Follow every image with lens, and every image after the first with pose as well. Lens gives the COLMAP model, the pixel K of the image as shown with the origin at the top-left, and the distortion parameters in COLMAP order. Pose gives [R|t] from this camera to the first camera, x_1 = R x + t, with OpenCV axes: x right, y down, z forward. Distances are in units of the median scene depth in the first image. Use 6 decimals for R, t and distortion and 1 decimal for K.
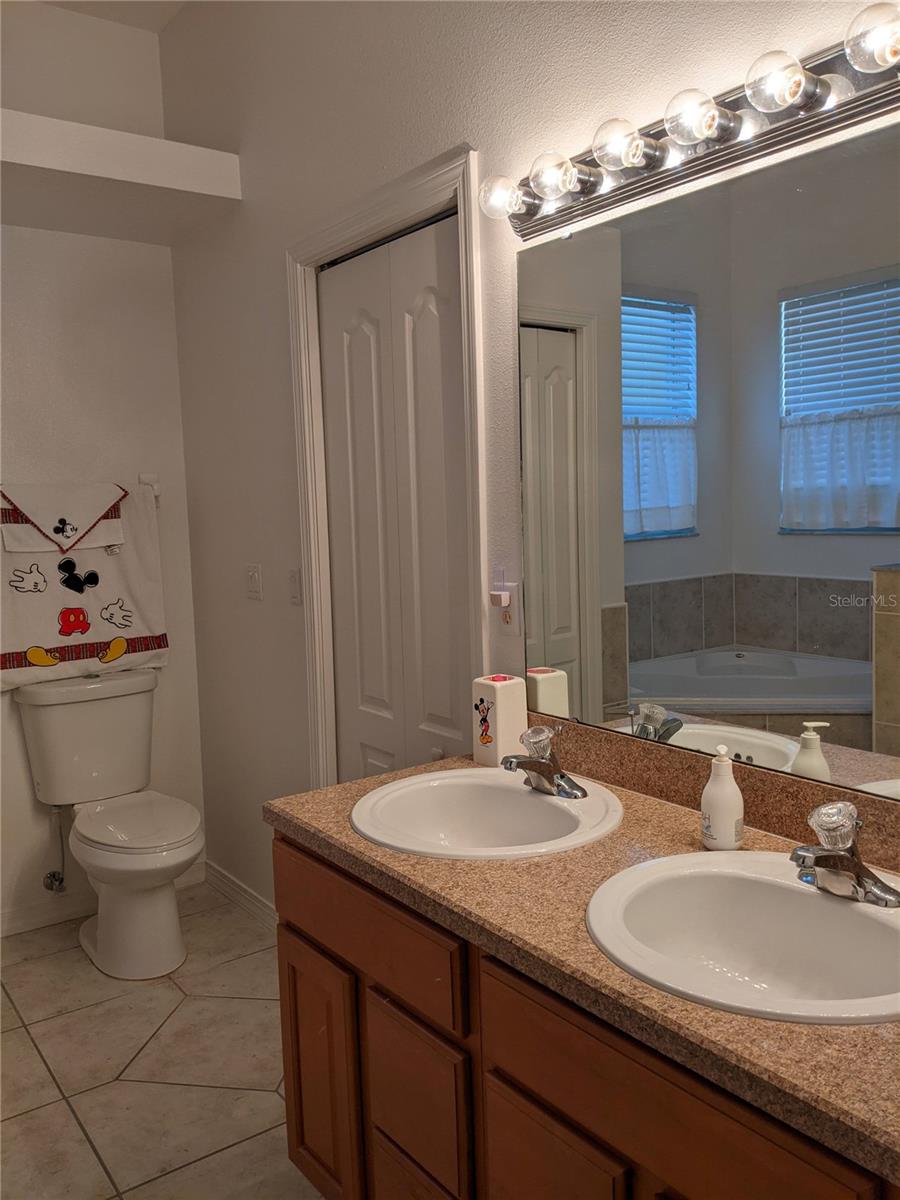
lens RADIAL K [[949.2, 0, 439.6], [0, 949.2, 608.0], [0, 0, 1]] dist [0.085376, -0.145053]
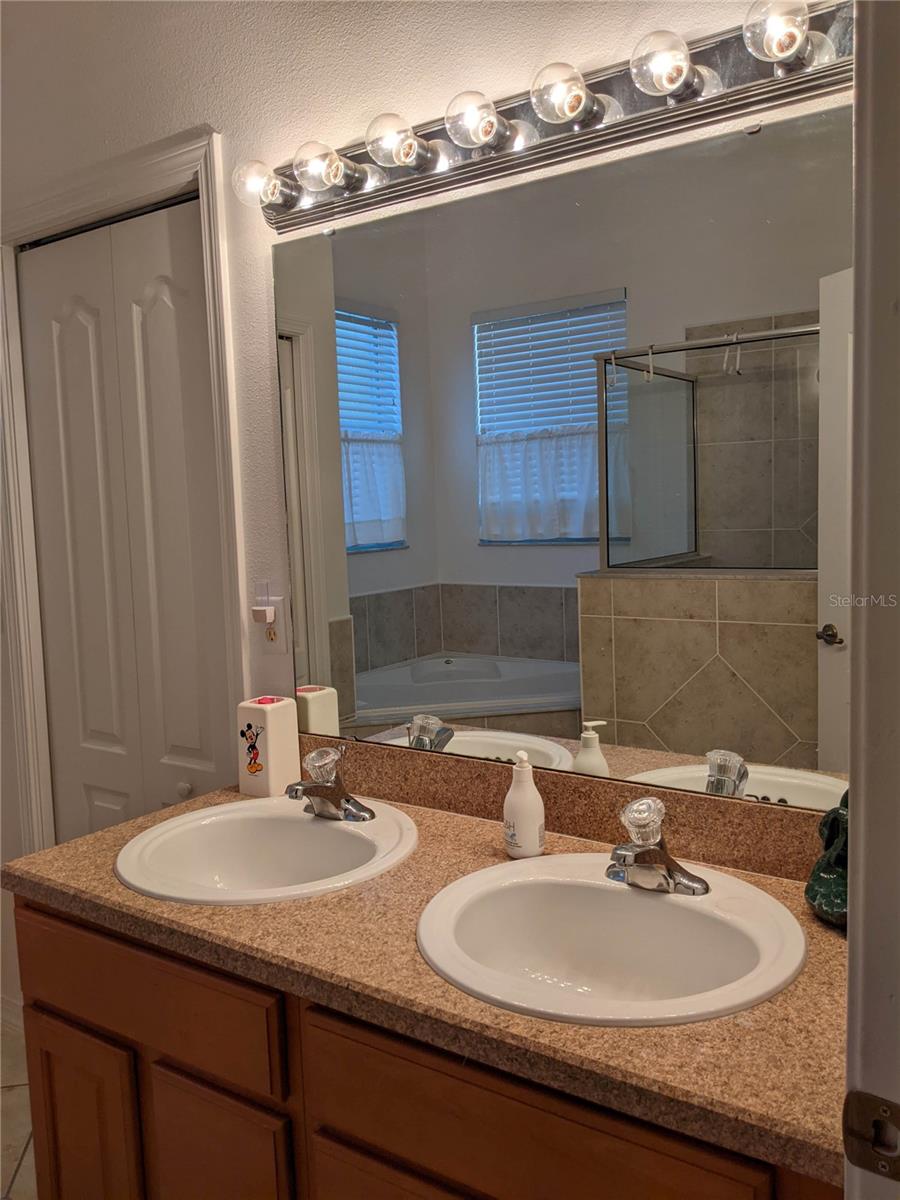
lens RADIAL K [[949.2, 0, 429.0], [0, 949.2, 610.9], [0, 0, 1]] dist [0.085376, -0.145053]
pose [[0.945982, -0.035311, 0.322291, -0.079880], [0.039583, 0.999194, -0.006710, -0.000883], [-0.321795, 0.019105, 0.946617, 0.060479]]
